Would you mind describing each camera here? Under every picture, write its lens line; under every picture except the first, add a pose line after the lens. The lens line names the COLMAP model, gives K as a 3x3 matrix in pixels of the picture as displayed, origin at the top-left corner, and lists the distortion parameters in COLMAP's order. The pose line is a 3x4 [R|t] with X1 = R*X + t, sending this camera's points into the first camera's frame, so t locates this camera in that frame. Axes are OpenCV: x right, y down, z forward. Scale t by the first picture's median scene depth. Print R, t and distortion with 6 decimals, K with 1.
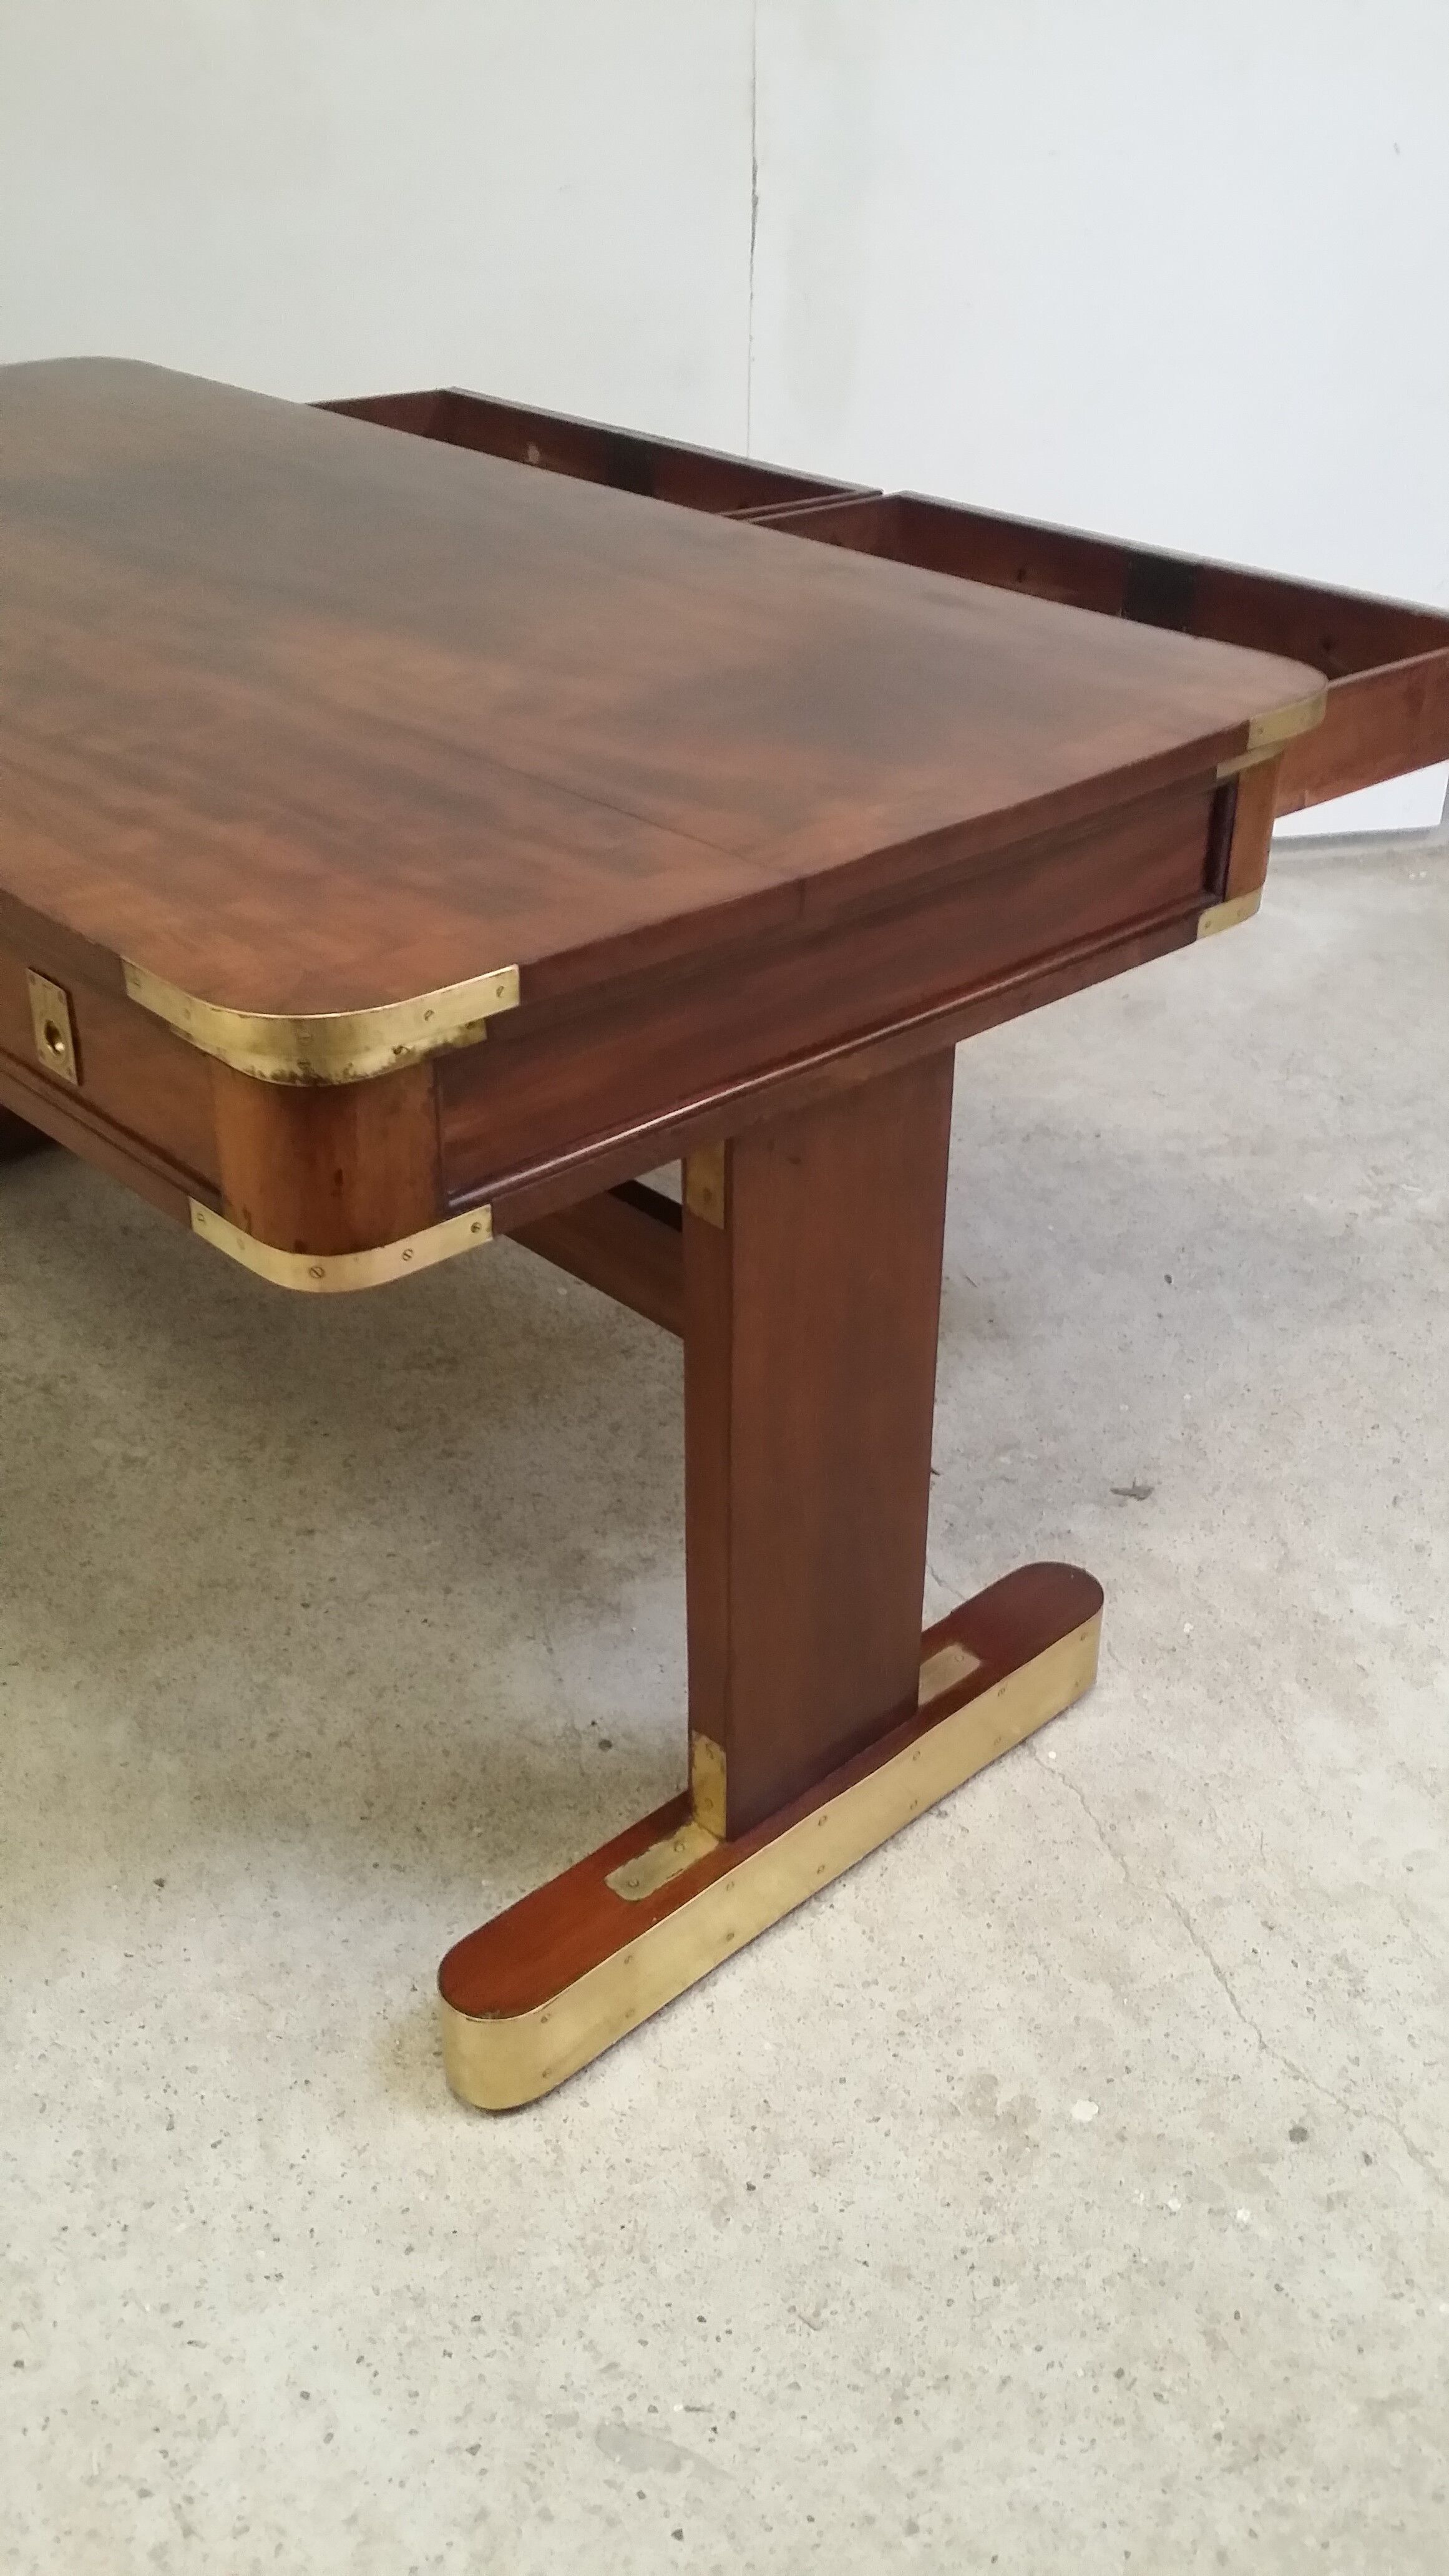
lens RADIAL K [[2320.4, 0, 766.9], [0, 2320.4, 1290.0], [0, 0, 1]] dist [0.114001, -0.223162]
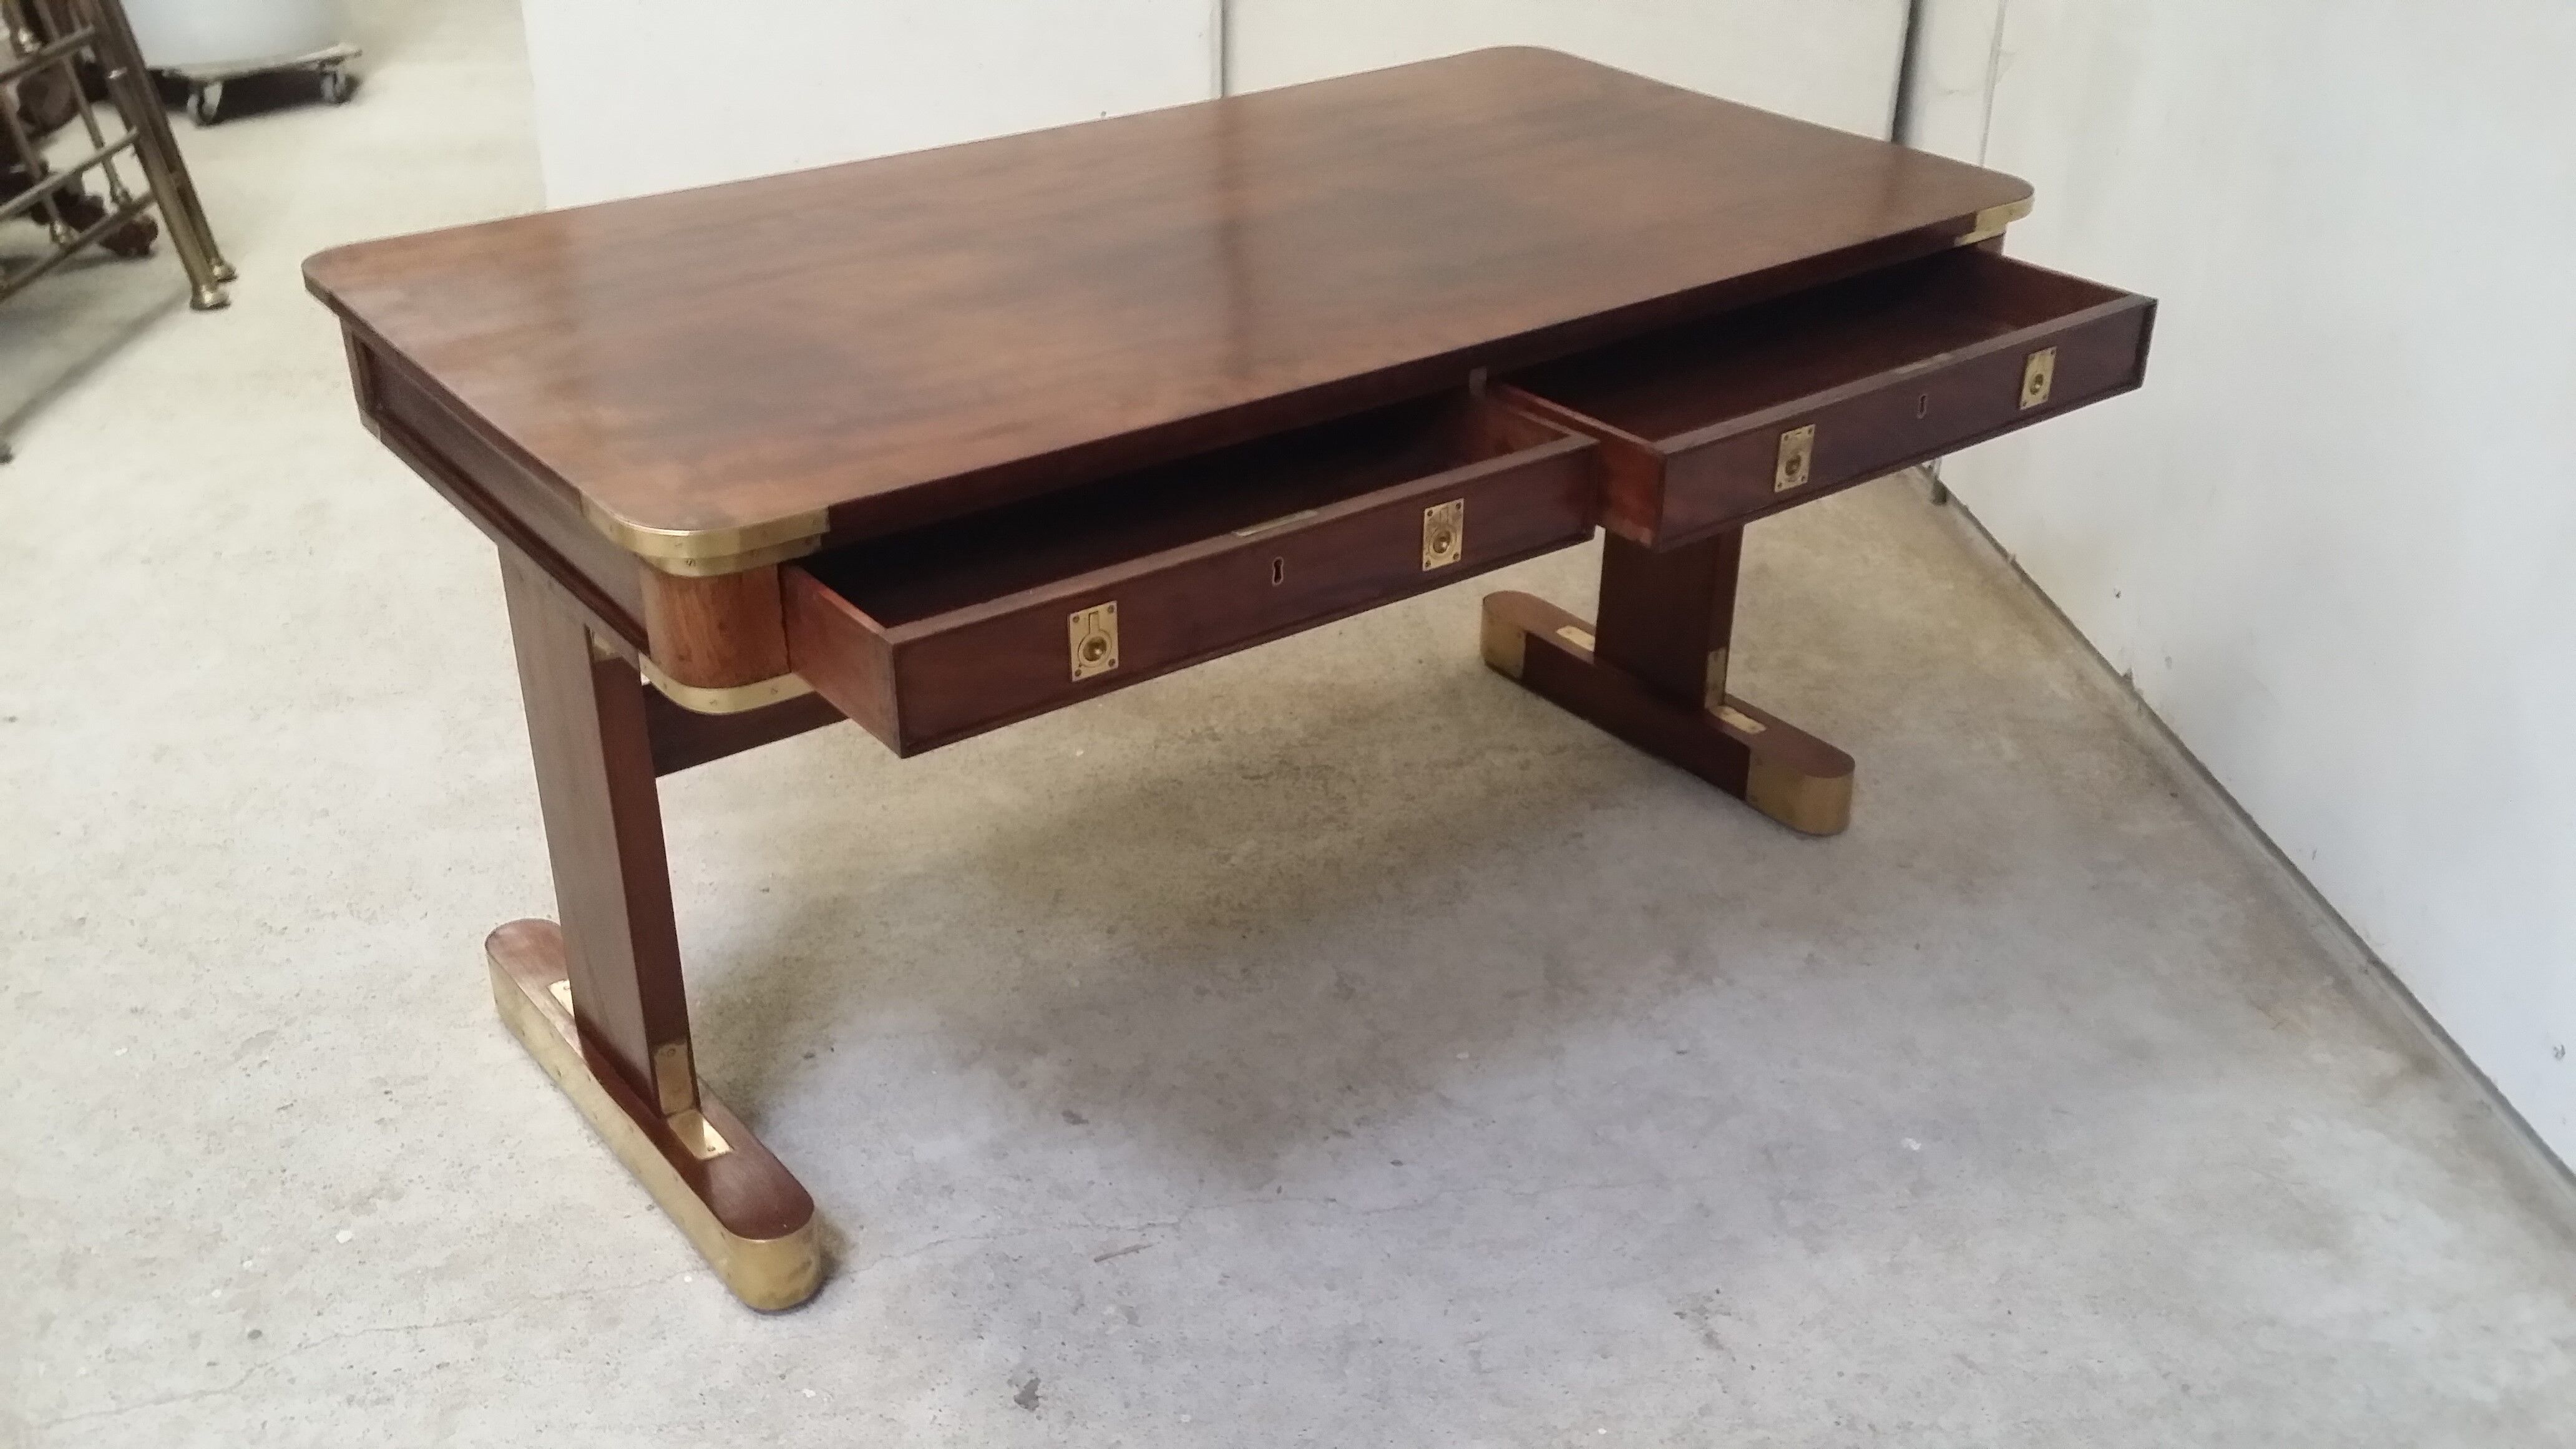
lens RADIAL K [[2326.1, 0, 1292.1], [0, 2326.1, 761.0], [0, 0, 1]] dist [0.111187, -0.252084]
pose [[-0.116261, 0.467798, -0.876155, 1.093591], [-0.519641, 0.723123, 0.455045, -0.750720], [0.846437, 0.508191, 0.159016, 1.017158]]
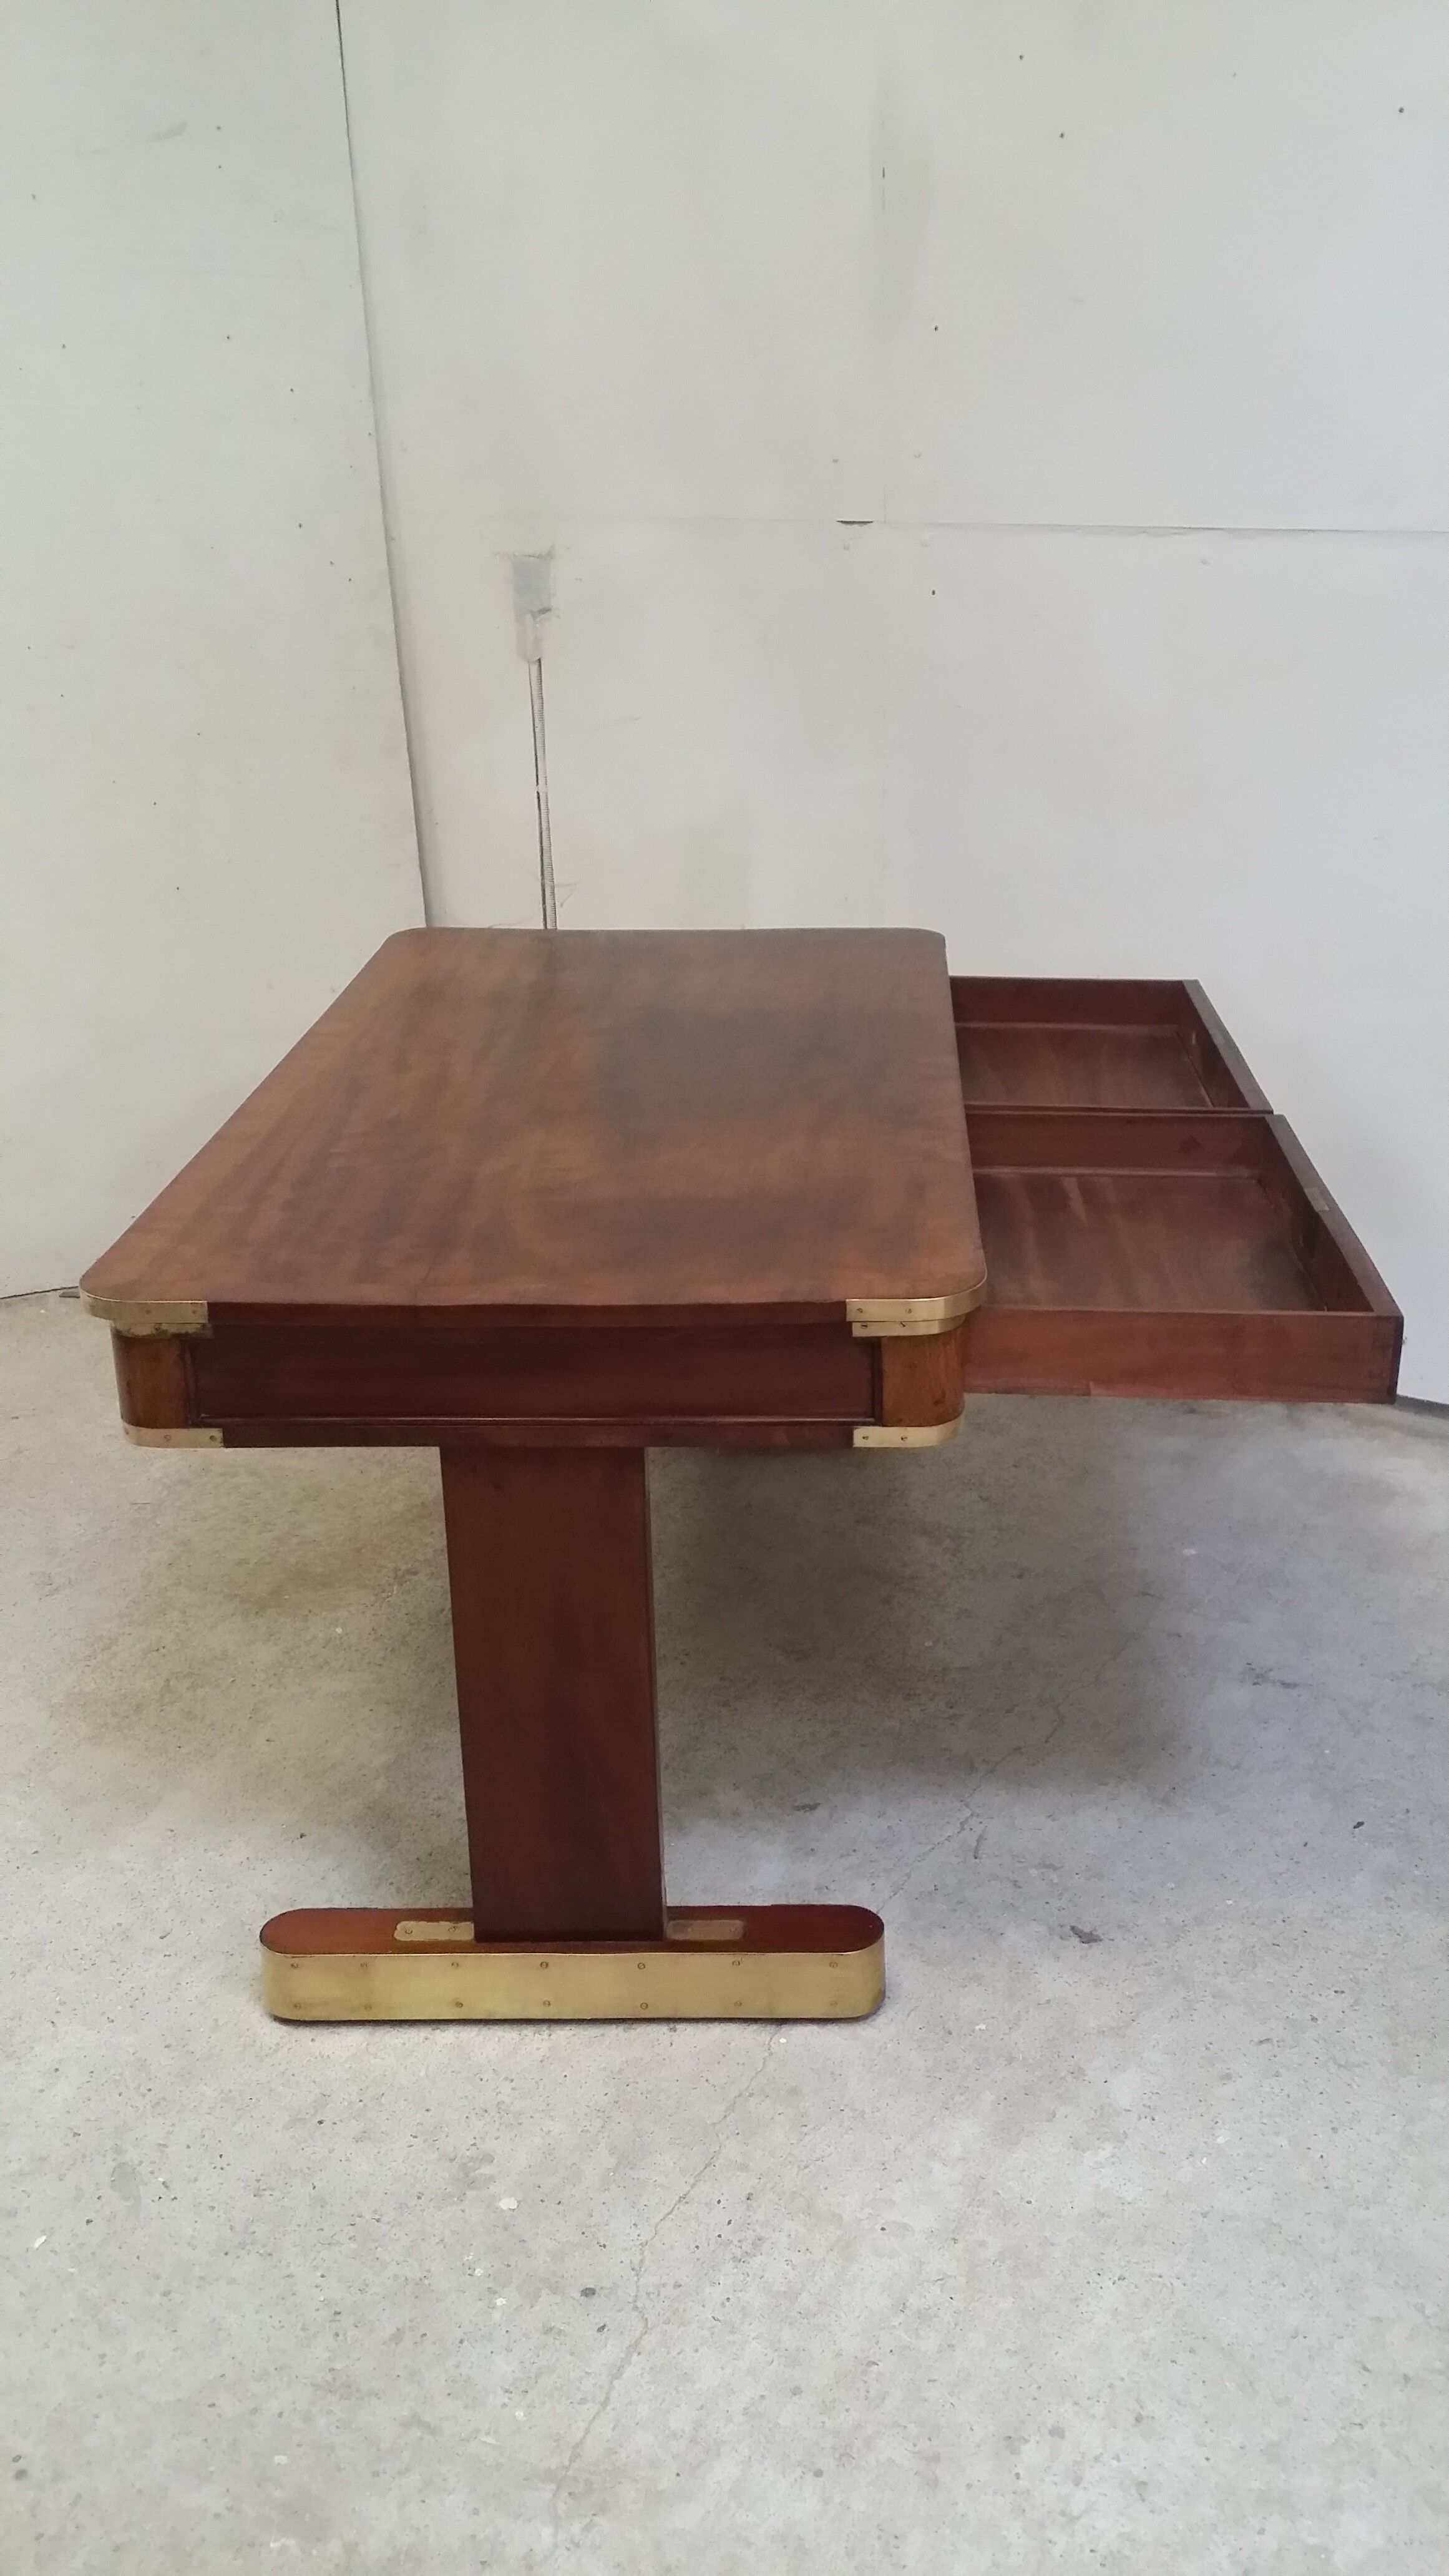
lens RADIAL K [[2308.6, 0, 773.5], [0, 2308.6, 1284.0], [0, 0, 1]] dist [0.112573, -0.252228]
pose [[0.693333, 0.228879, -0.683303, 0.987014], [-0.345482, 0.937717, -0.036456, -0.159147], [0.632401, 0.261345, 0.729224, -0.064599]]
